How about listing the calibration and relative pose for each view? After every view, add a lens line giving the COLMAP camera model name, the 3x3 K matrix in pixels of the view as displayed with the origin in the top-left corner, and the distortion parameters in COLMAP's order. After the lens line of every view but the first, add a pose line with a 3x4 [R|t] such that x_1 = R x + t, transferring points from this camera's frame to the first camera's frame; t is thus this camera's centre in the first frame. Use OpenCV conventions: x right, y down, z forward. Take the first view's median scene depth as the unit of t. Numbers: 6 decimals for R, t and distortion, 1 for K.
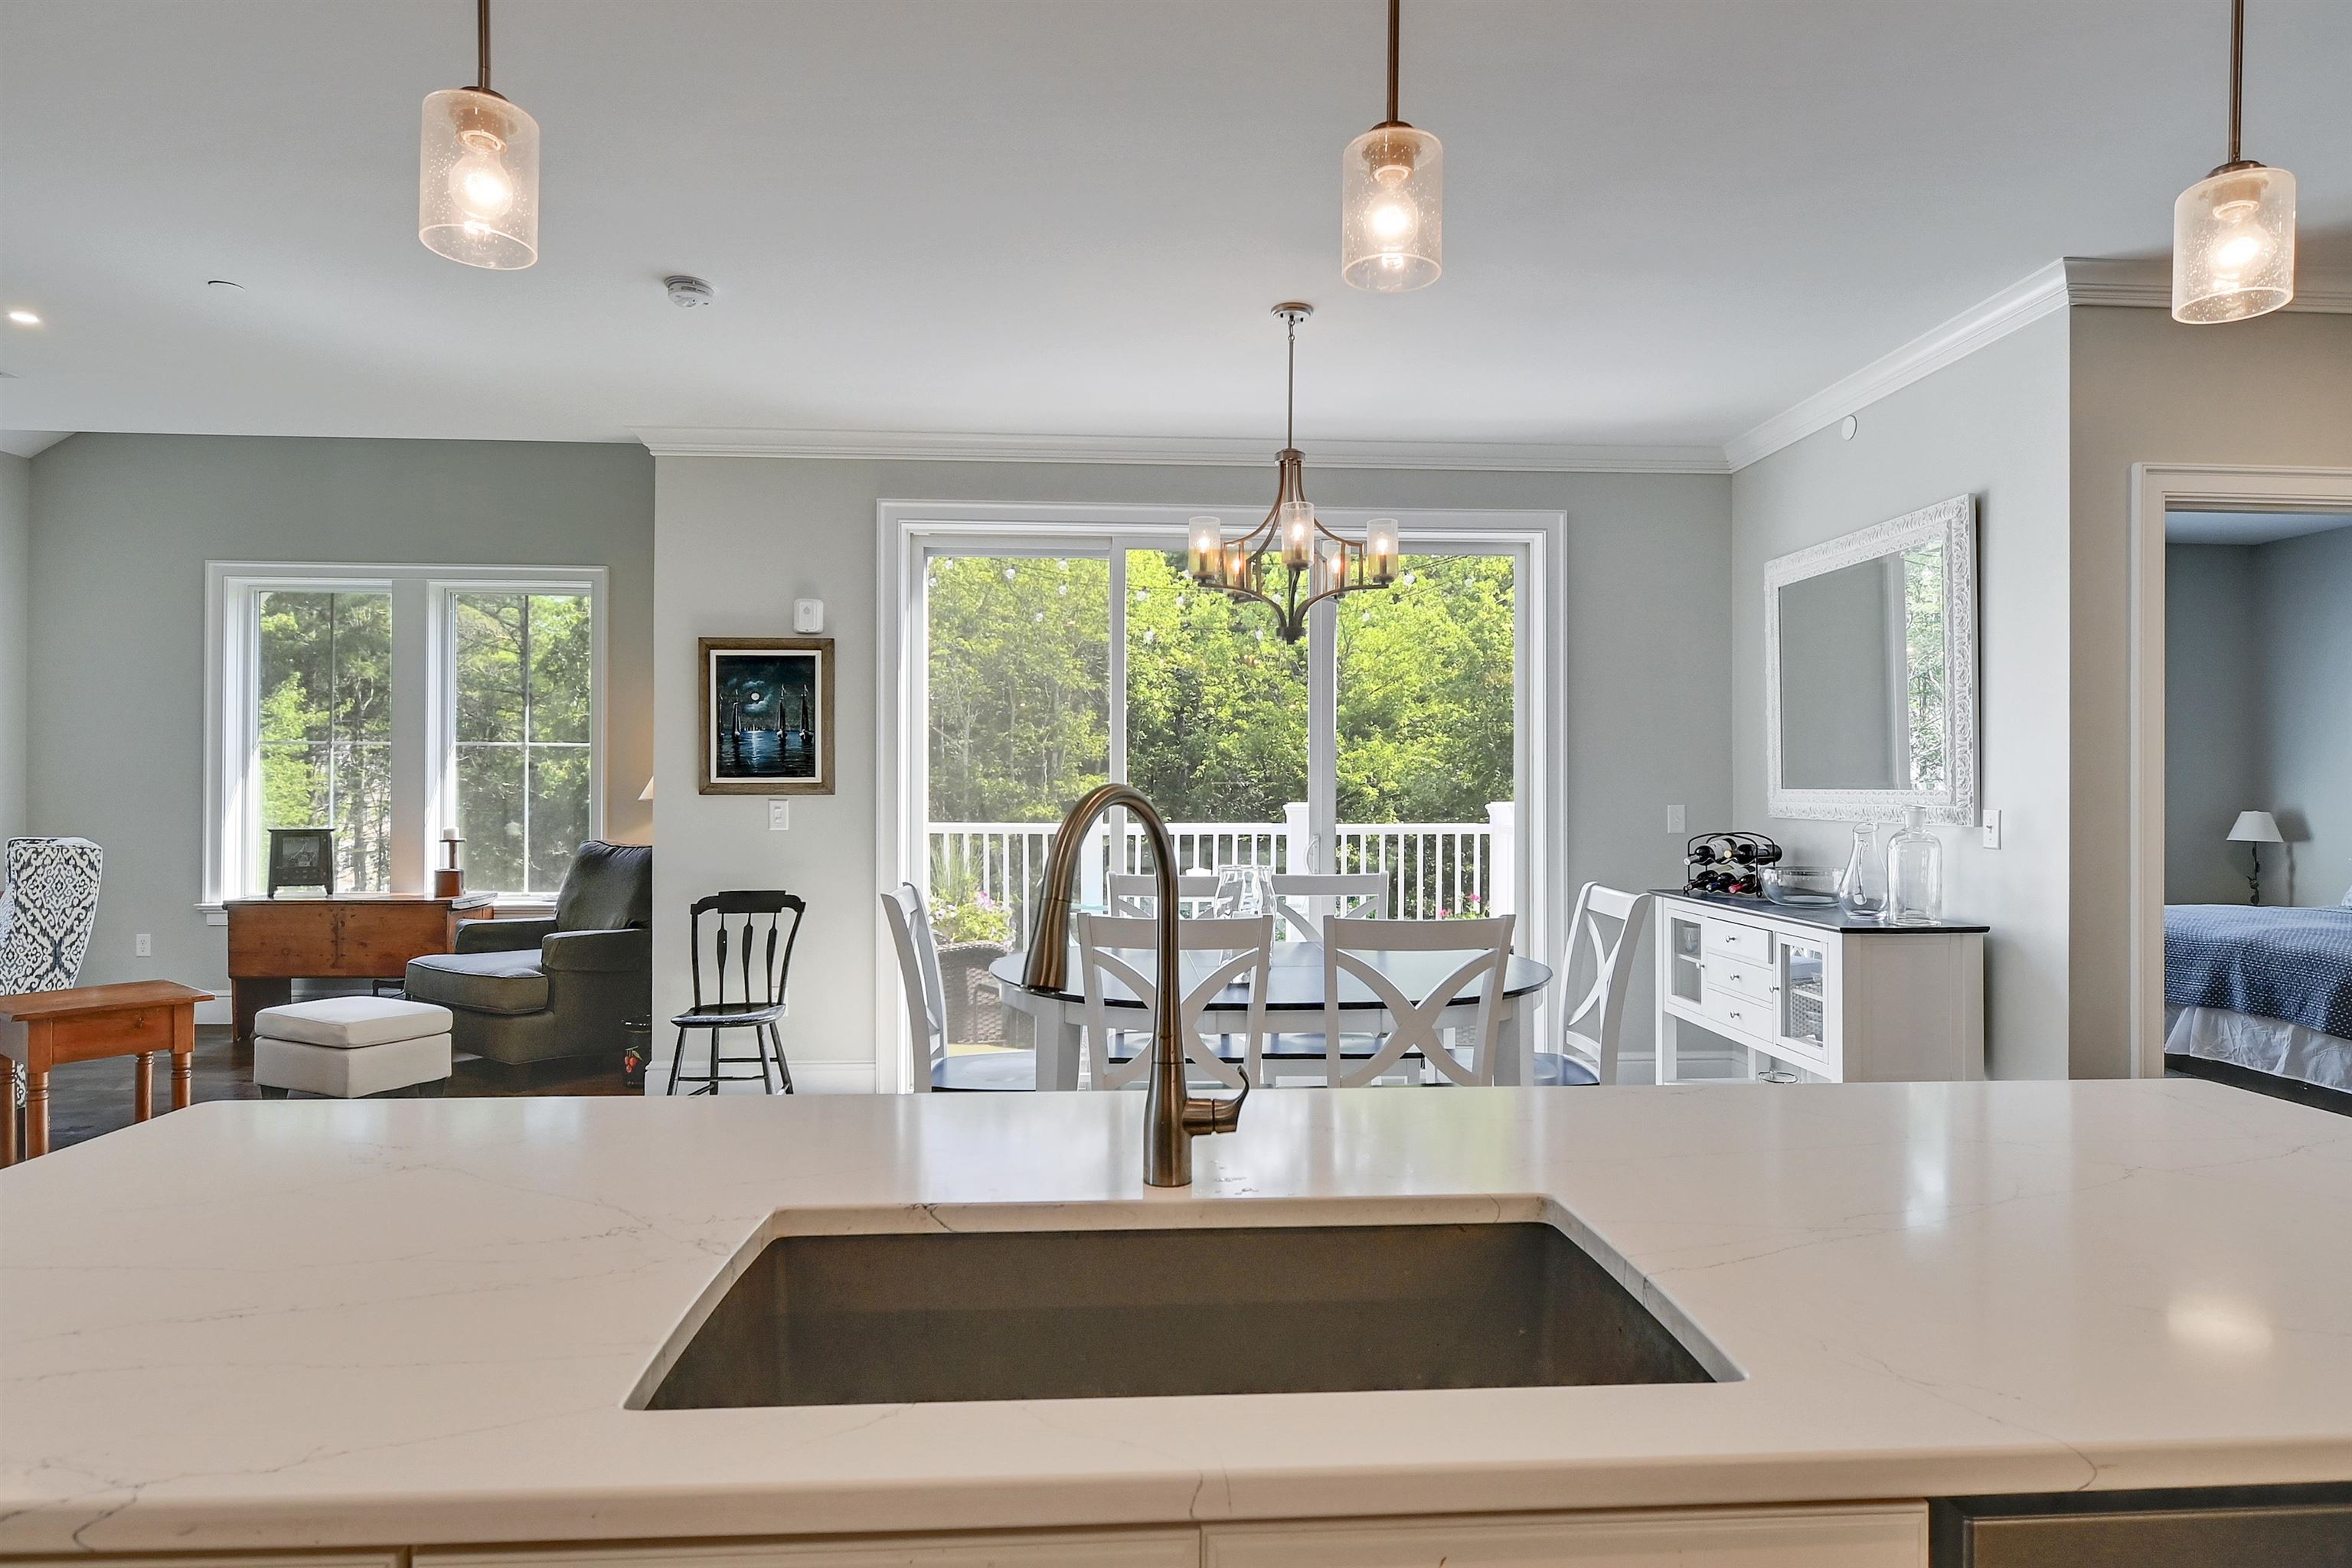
lens RADIAL K [[1281.8, 0, 1222.3], [0, 1281.8, 808.6], [0, 0, 1]] dist [-0.002506, -0.000582]
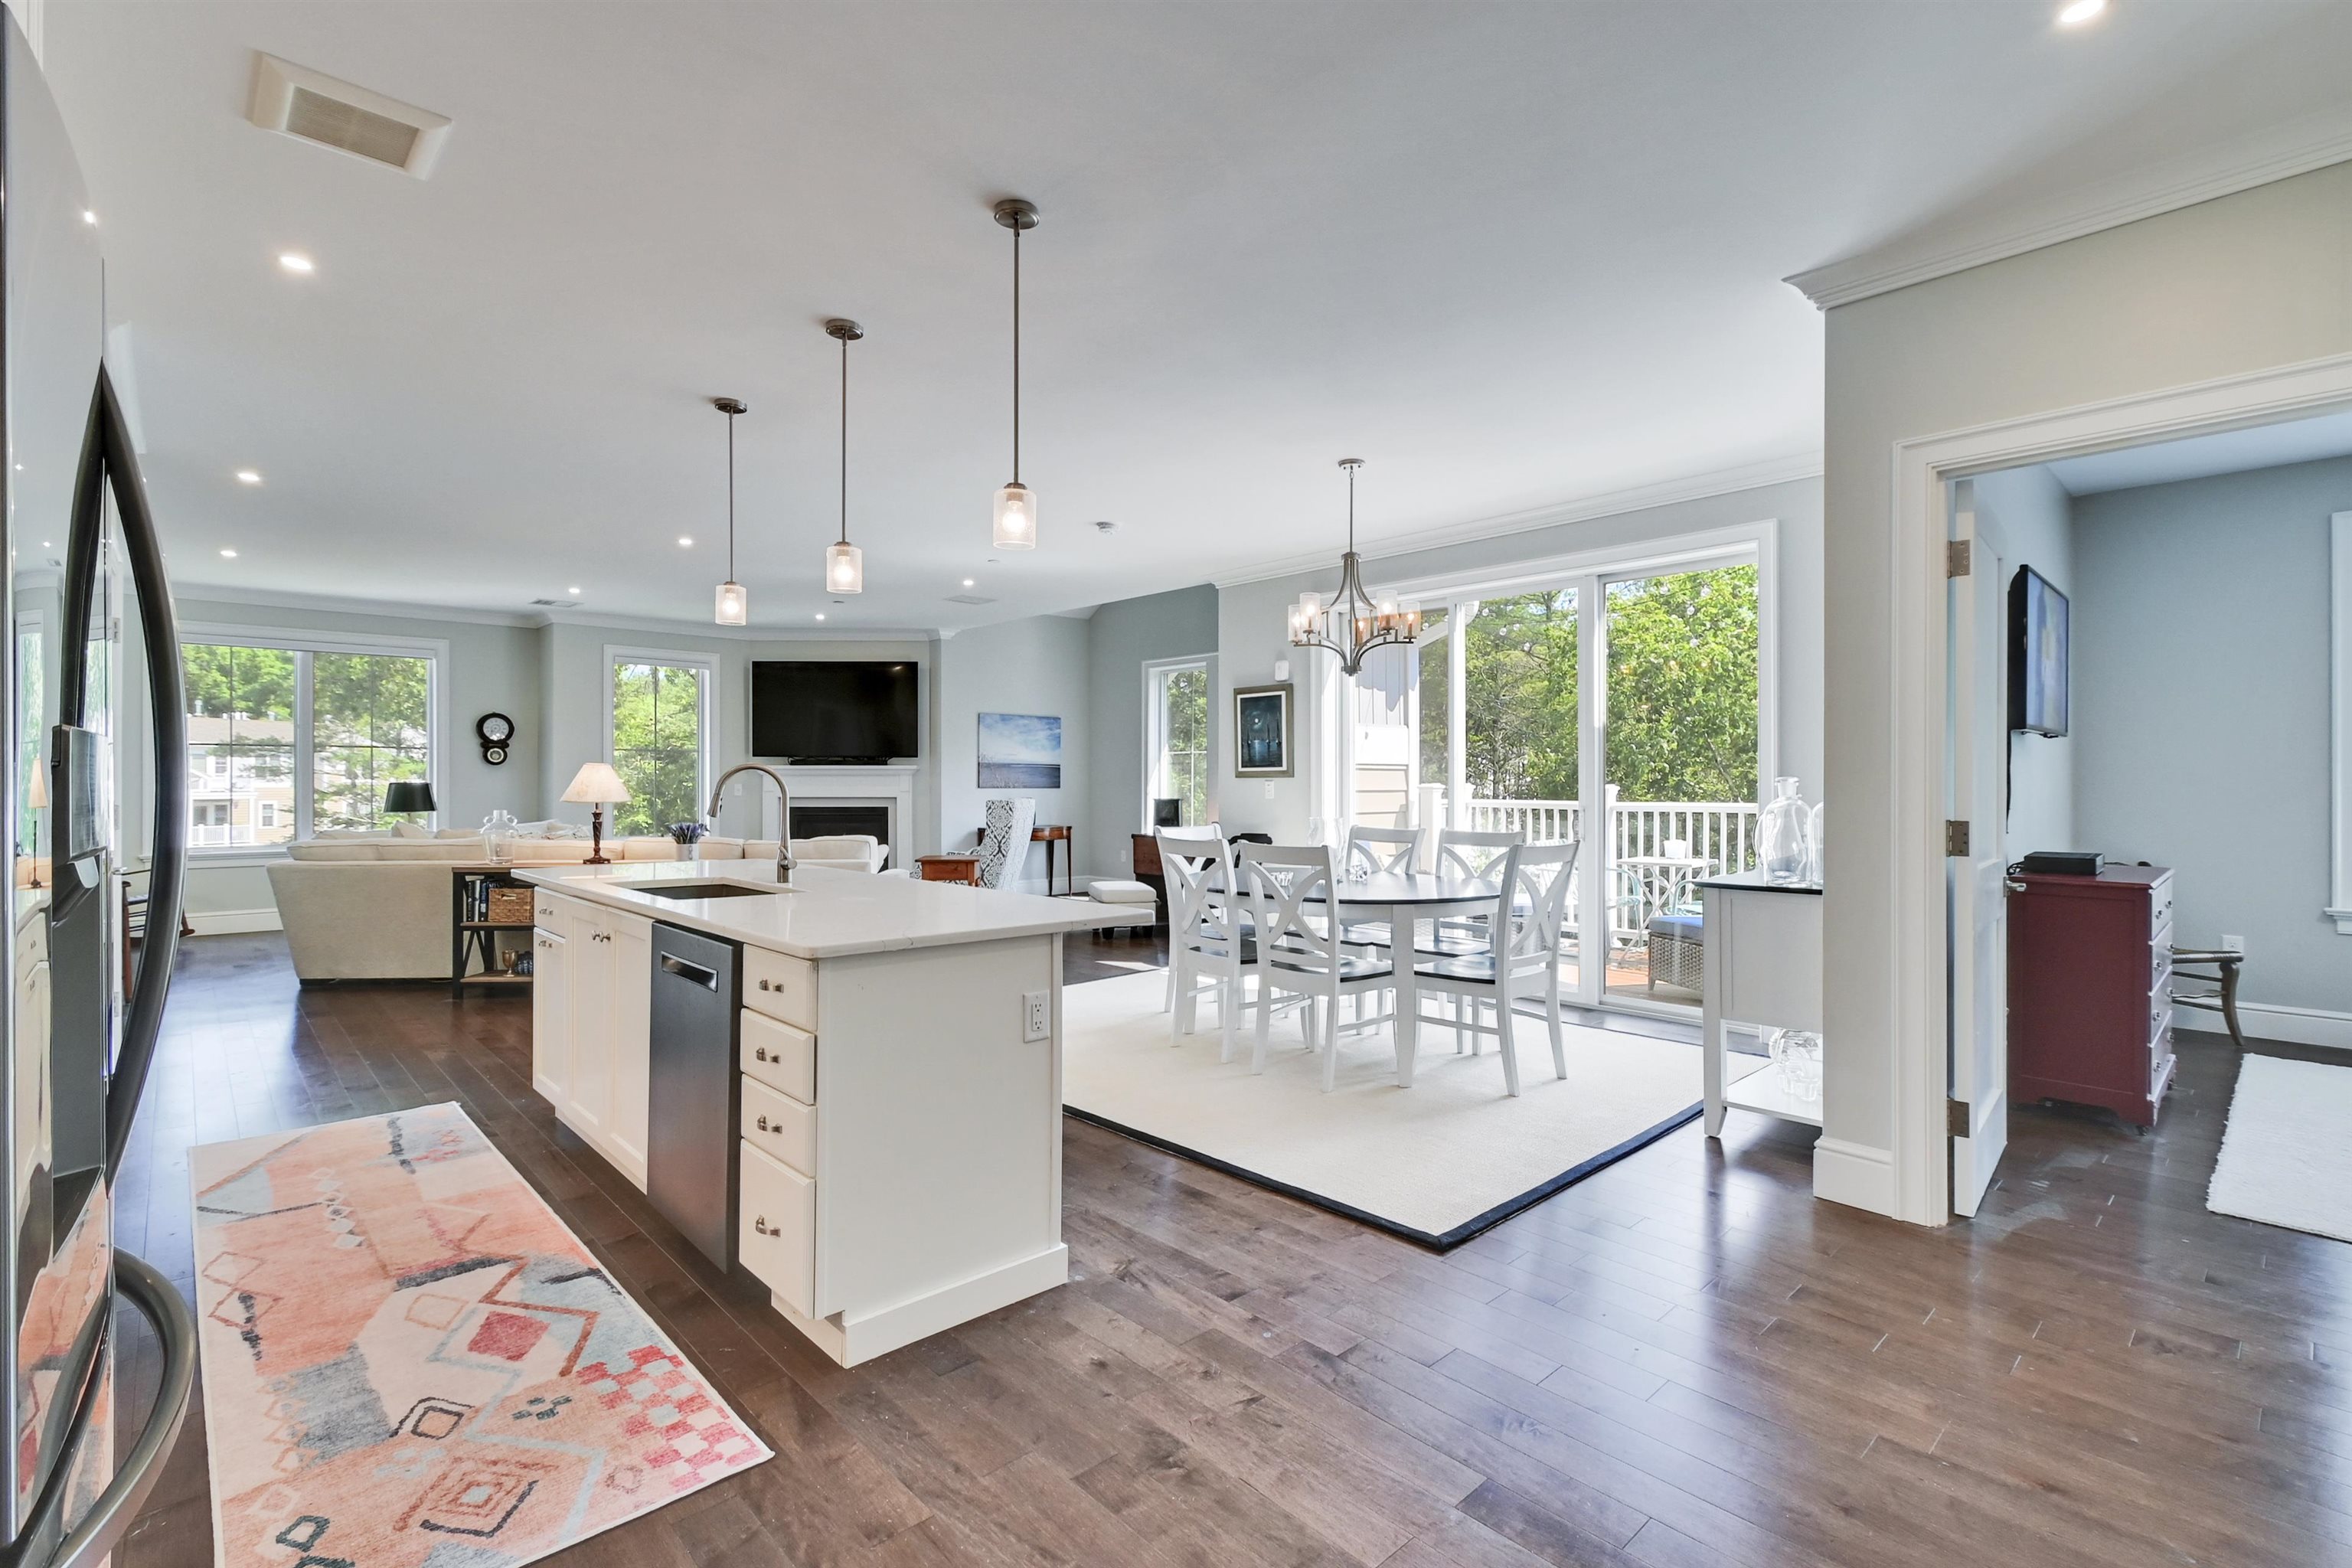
lens RADIAL K [[1082.6, 0, 1179.1], [0, 1082.6, 779.4], [0, 0, 1]] dist [0.004415, -0.000645]
pose [[0.623736, -0.002485, -0.781631, 0.701838], [-0.009885, 0.999890, -0.011067, 0.008511], [0.781573, 0.014629, 0.623642, 0.016013]]
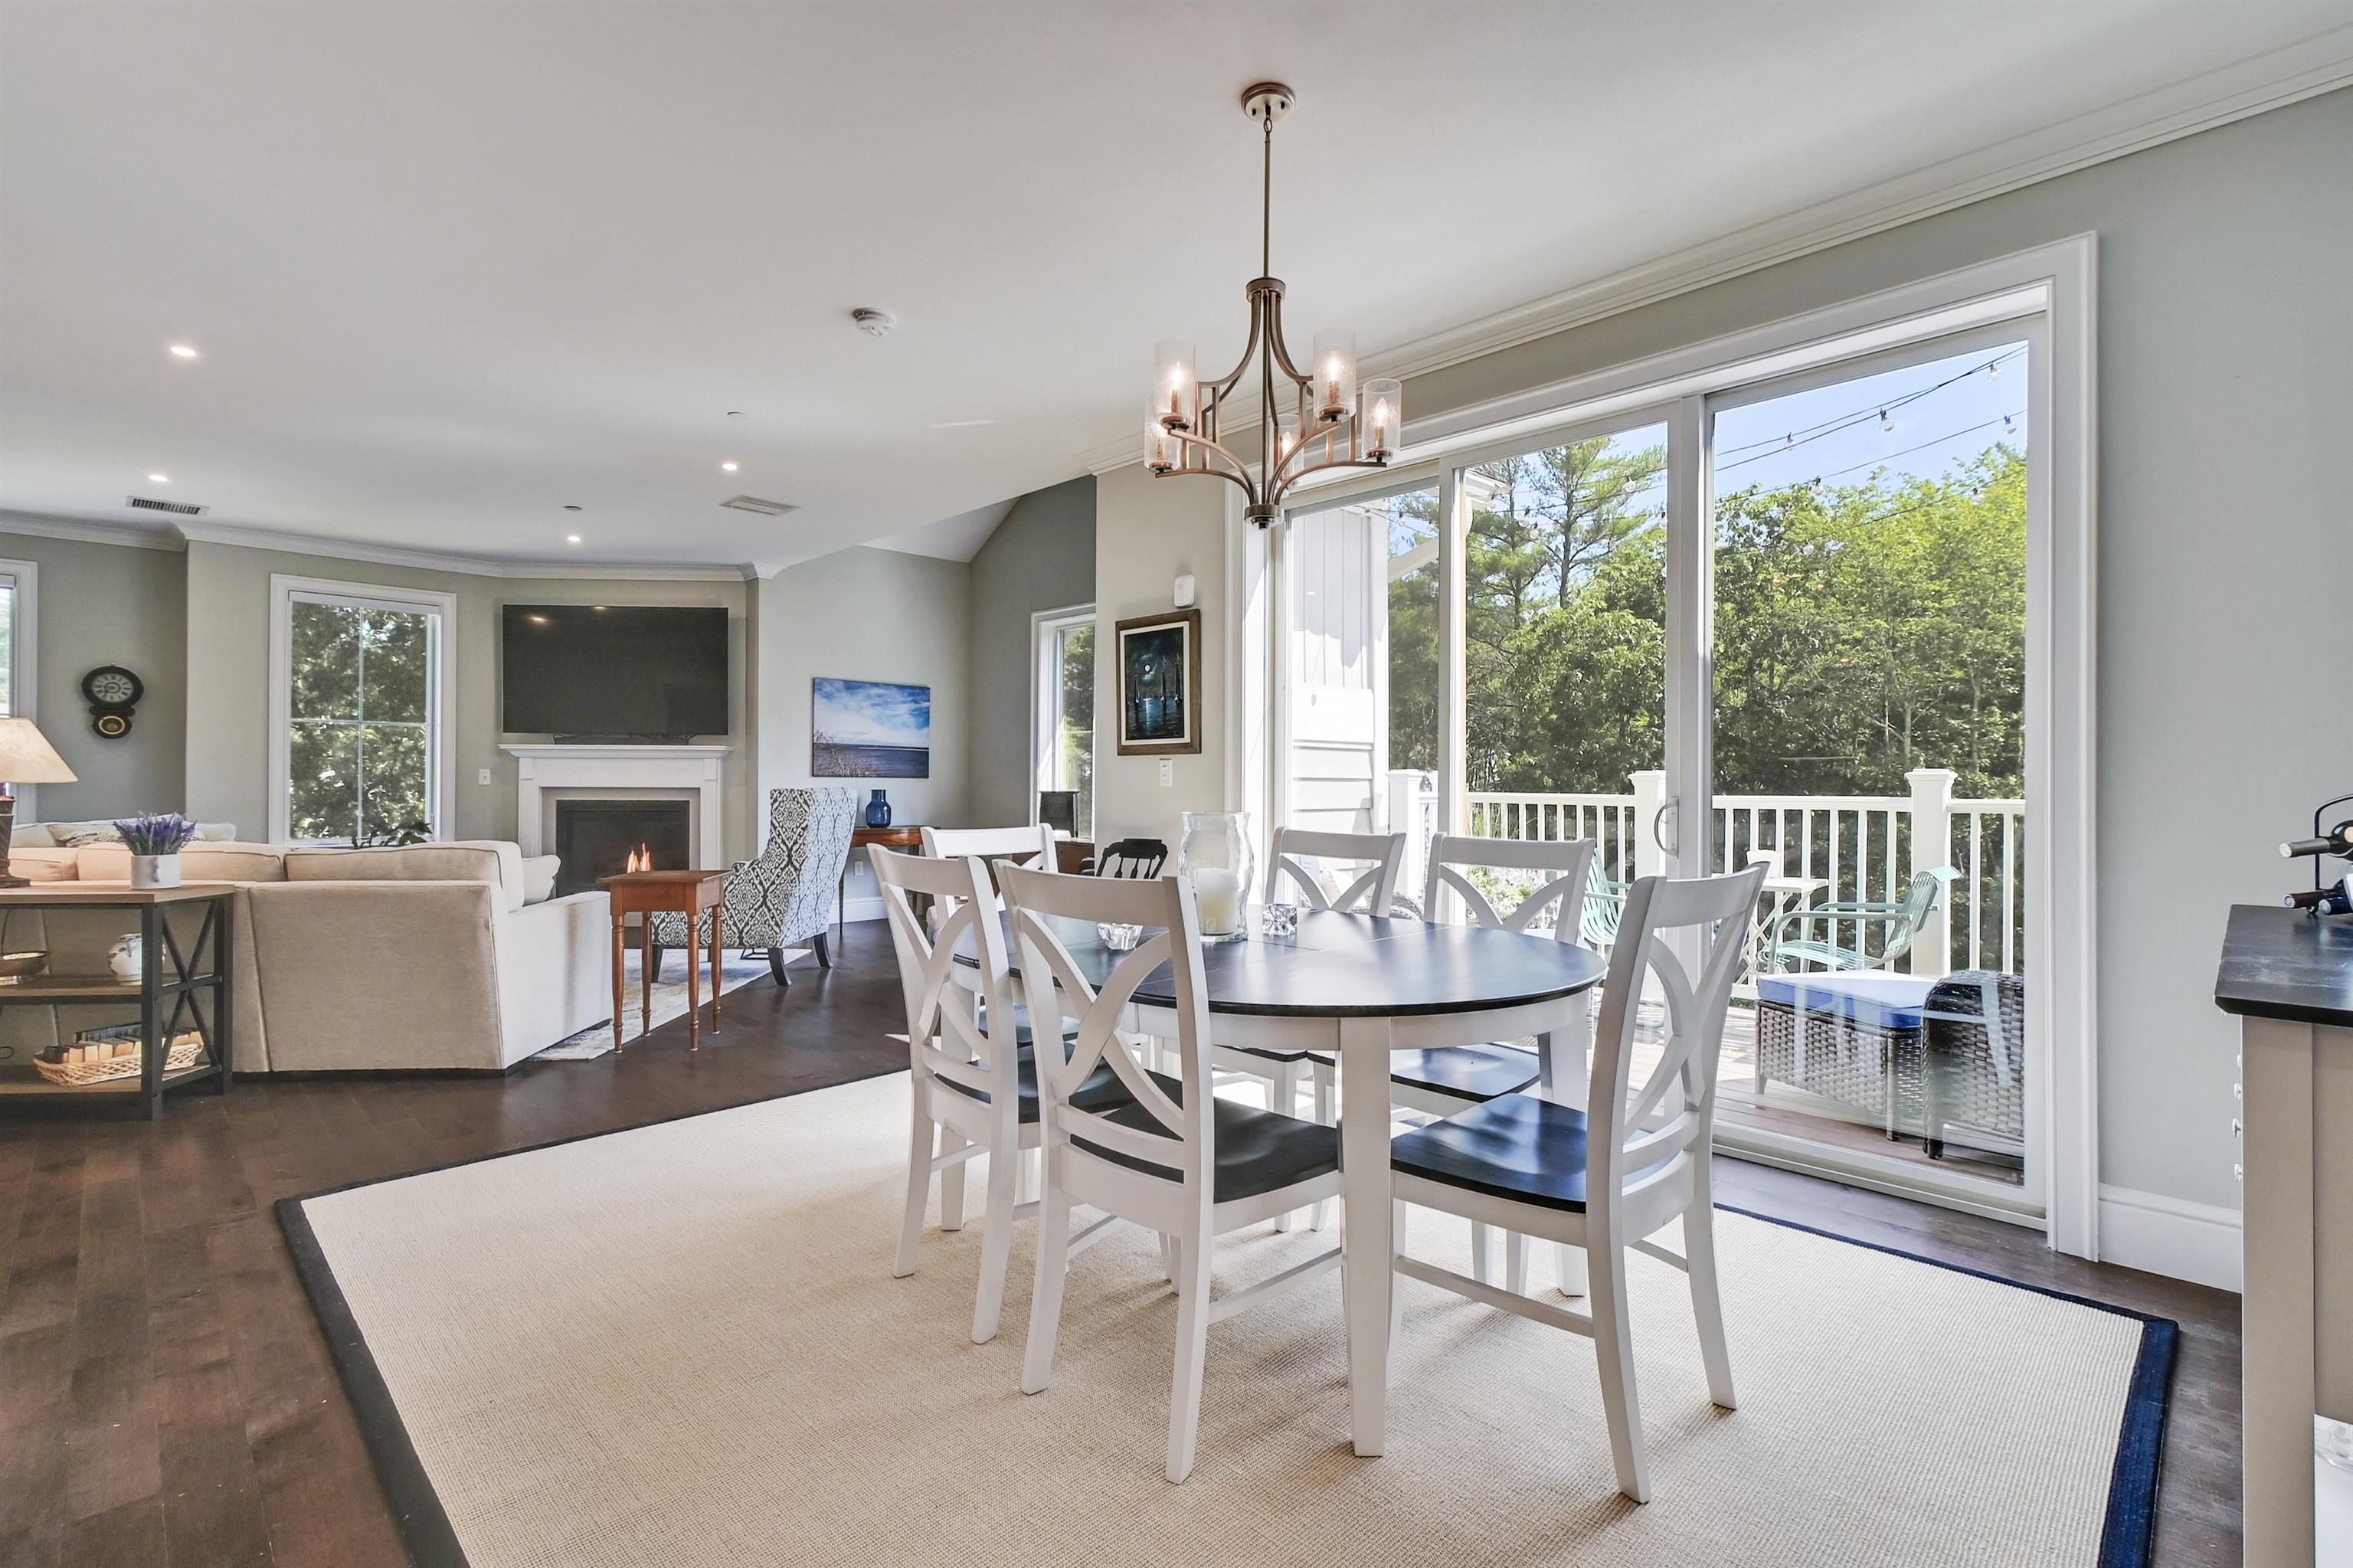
lens RADIAL K [[1083.1, 0, 1185.4], [0, 1083.1, 783.5], [0, 0, 1]] dist [0.004415, -0.000645]
pose [[0.653449, 0.003077, -0.756964, 0.382300], [-0.014877, 0.999851, -0.008778, 0.022266], [0.756824, 0.016997, 0.653397, 0.400125]]
